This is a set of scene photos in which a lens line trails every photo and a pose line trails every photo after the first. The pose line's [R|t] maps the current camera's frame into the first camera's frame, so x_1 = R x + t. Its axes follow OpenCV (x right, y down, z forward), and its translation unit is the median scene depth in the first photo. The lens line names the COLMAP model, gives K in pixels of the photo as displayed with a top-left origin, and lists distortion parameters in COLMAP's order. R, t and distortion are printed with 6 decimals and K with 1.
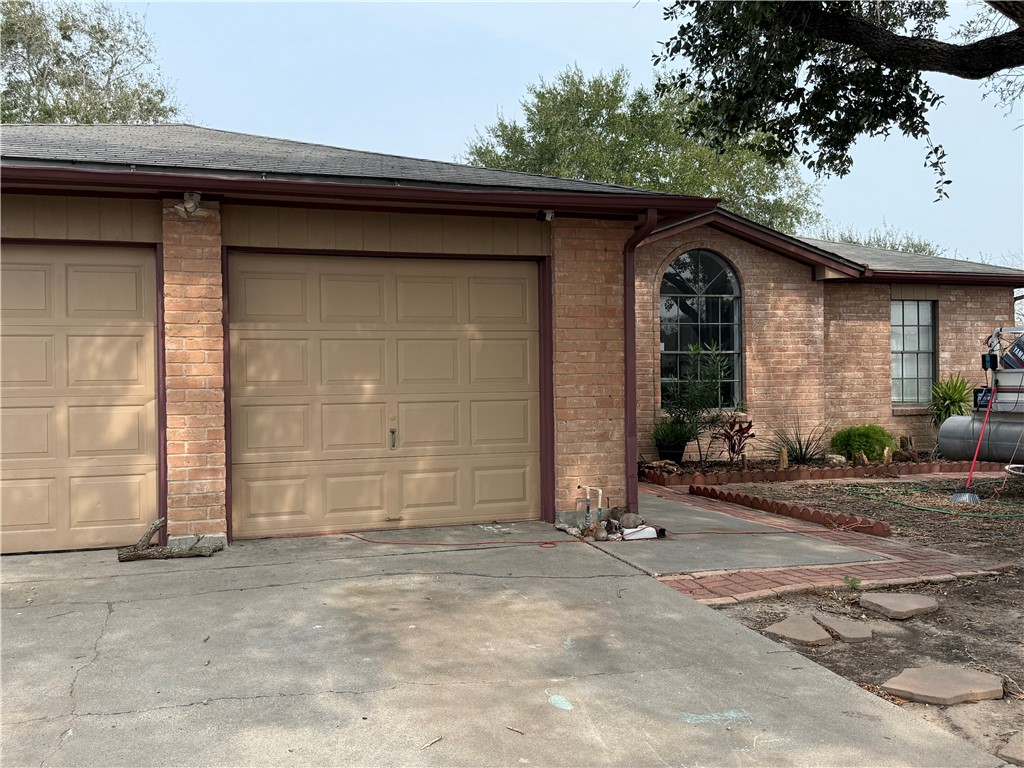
lens RADIAL K [[996.6, 0, 513.8], [0, 996.6, 383.2], [0, 0, 1]] dist [0.010993, 0.000000]
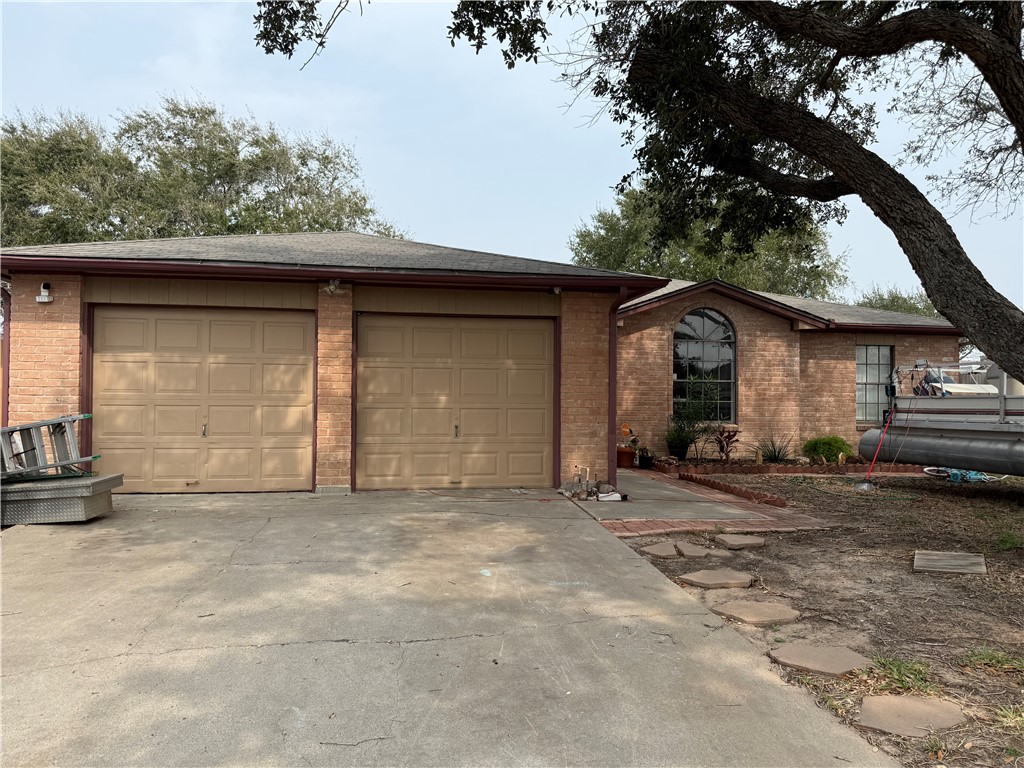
lens RADIAL K [[755.3, 0, 509.7], [0, 755.3, 376.8], [0, 0, 1]] dist [0.043791, 0.004022]
pose [[0.986217, 0.014776, -0.164799, 0.159915], [-0.020549, 0.999231, -0.033382, 0.007586], [0.164179, 0.036309, 0.985762, -0.177282]]
